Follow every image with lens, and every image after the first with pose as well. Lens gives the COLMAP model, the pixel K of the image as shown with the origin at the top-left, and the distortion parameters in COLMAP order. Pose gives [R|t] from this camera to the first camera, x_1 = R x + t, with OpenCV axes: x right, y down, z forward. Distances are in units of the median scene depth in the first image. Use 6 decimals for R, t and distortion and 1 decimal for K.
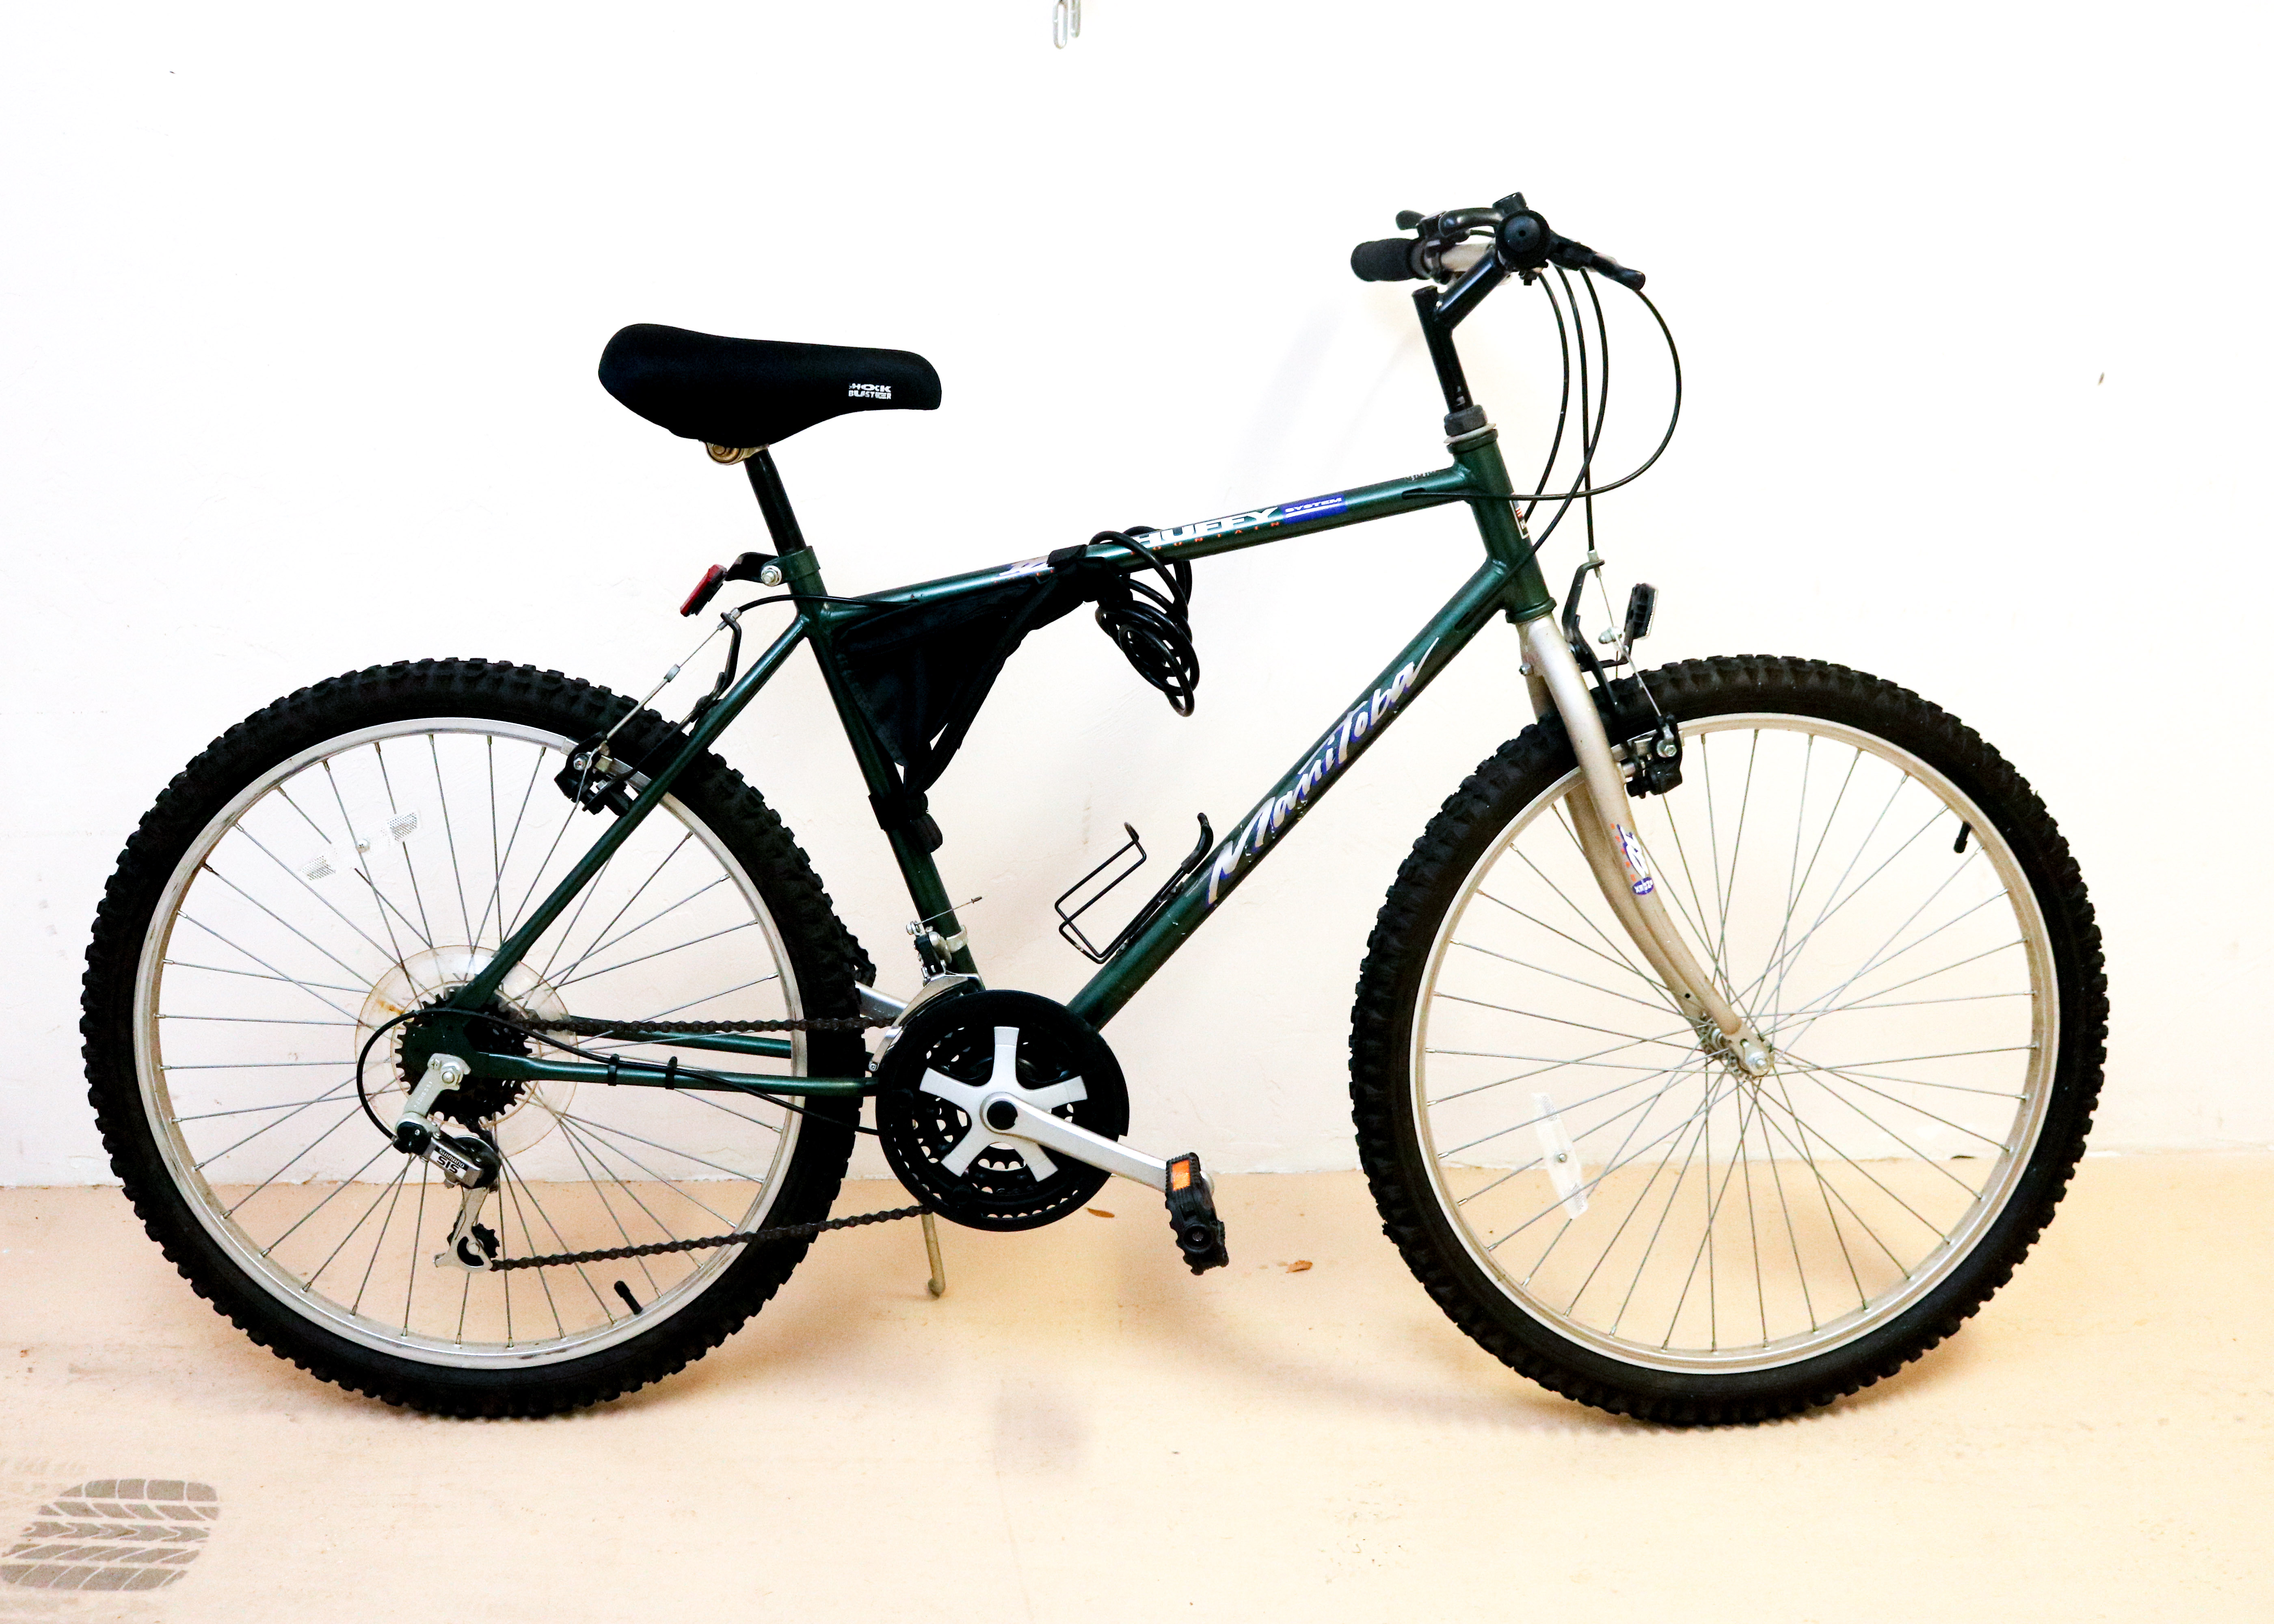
lens RADIAL K [[2641.0, 0, 1137.0], [0, 2641.0, 812.0], [0, 0, 1]] dist [-0.272331, 0.000142]
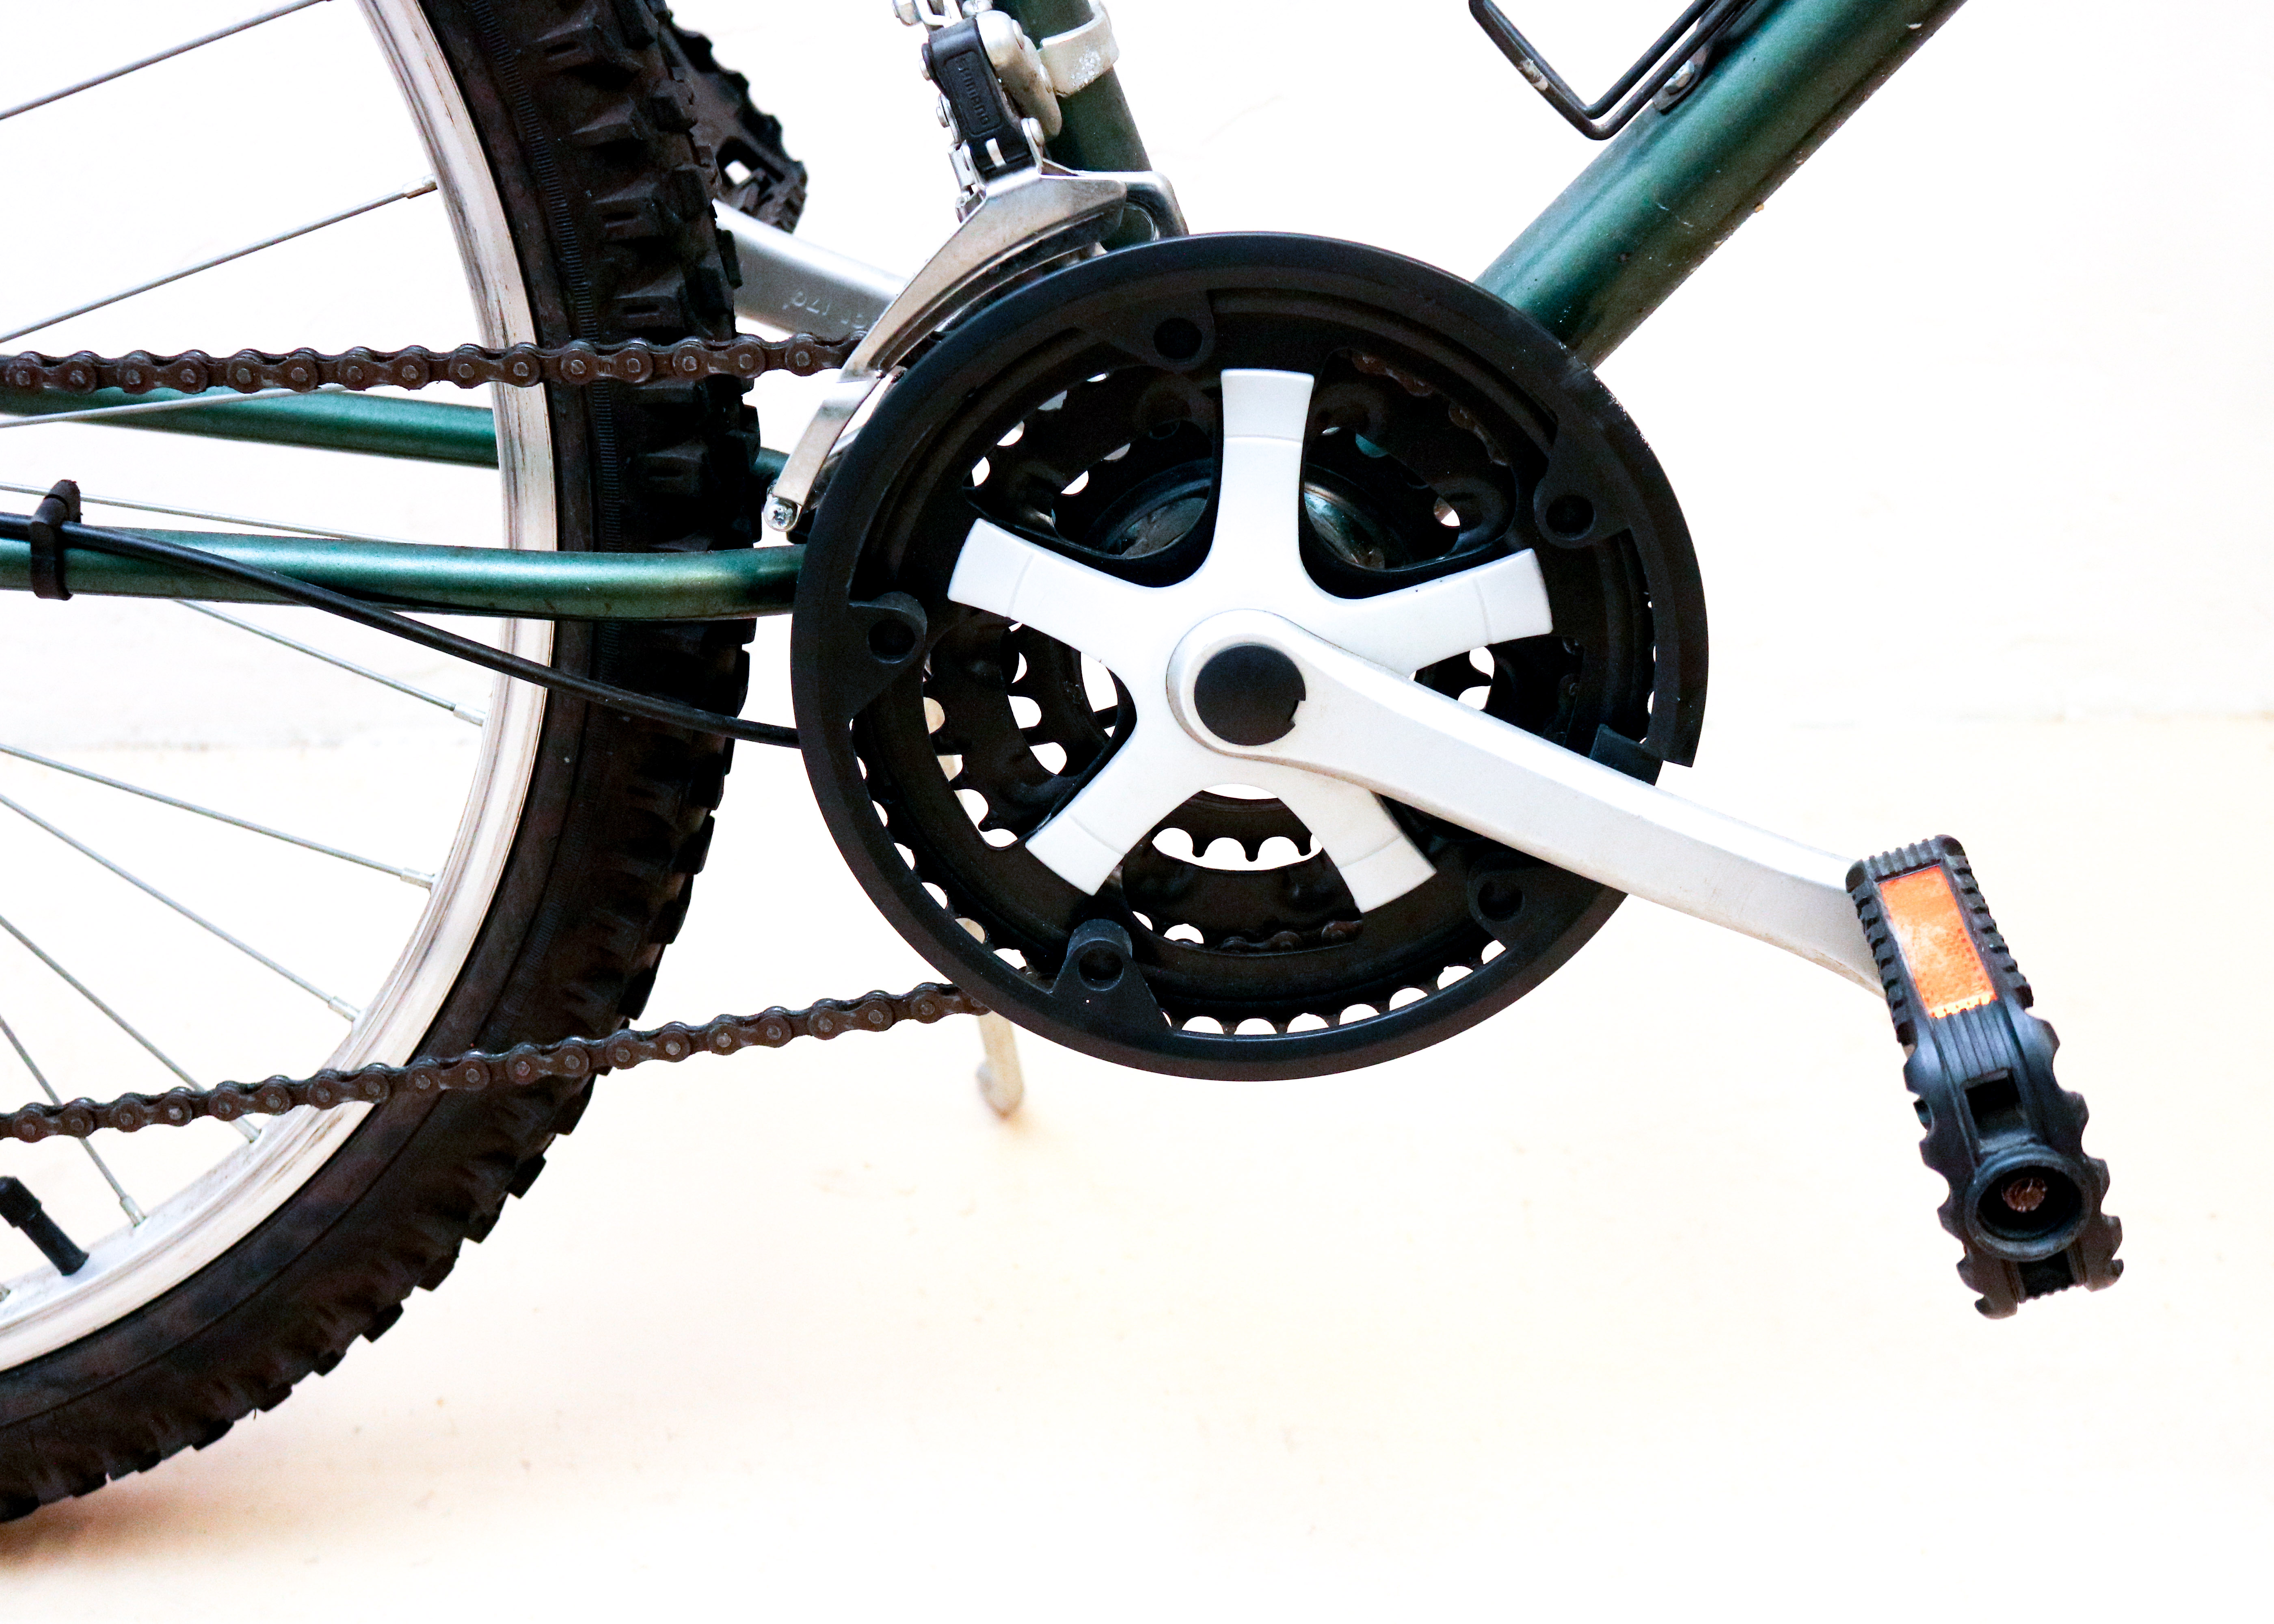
lens RADIAL K [[3170.3, 0, 1137.0], [0, 3170.3, 812.0], [0, 0, 1]] dist [0.014940, 0.037333]
pose [[0.999683, 0.004981, -0.024668, -0.053825], [0.000801, 0.973423, 0.229015, 0.050226], [0.025153, -0.228962, 0.973110, 0.661687]]
